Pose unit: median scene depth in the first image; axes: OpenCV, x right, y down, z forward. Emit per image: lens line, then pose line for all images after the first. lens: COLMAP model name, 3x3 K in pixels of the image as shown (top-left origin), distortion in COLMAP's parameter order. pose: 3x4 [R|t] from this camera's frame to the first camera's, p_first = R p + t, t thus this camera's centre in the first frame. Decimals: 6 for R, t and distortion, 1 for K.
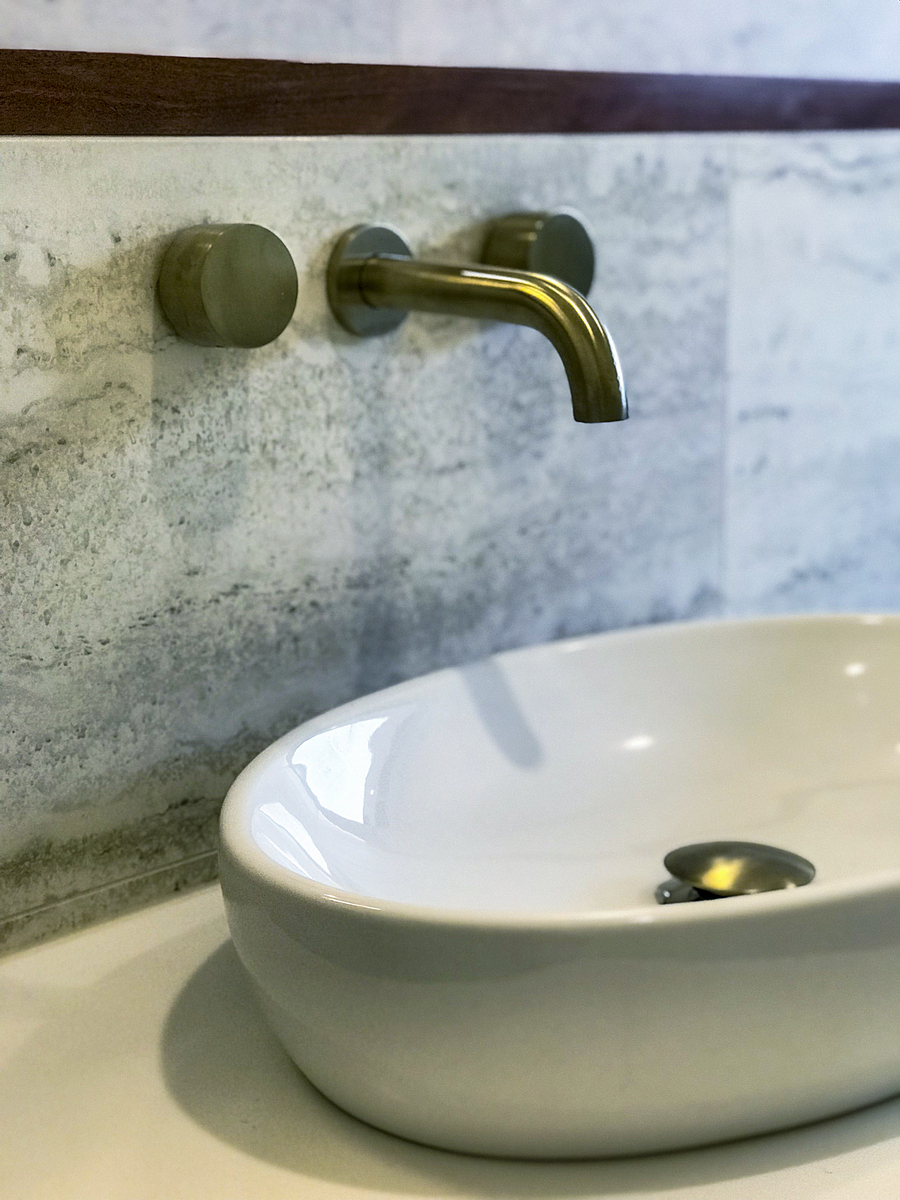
lens RADIAL K [[1958.9, 0, 450.0], [0, 1958.9, 600.0], [0, 0, 1]] dist [-0.015680, 0.911234]
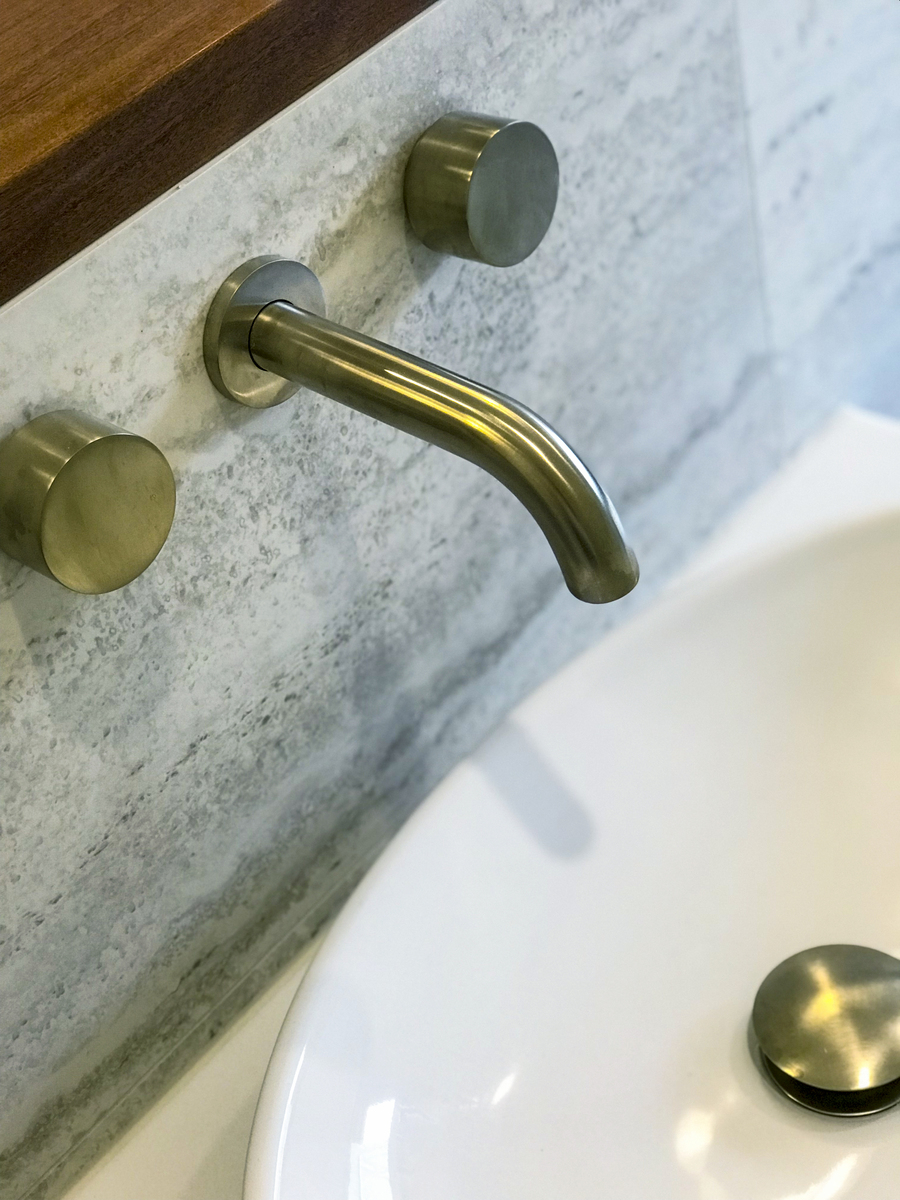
lens RADIAL K [[1958.9, 0, 450.0], [0, 1958.9, 600.0], [0, 0, 1]] dist [-0.015680, 0.911234]
pose [[0.981770, -0.173287, -0.078097, 0.071128], [0.189469, 0.859534, 0.474661, -0.429214], [-0.015126, -0.480805, 0.876697, 0.312364]]
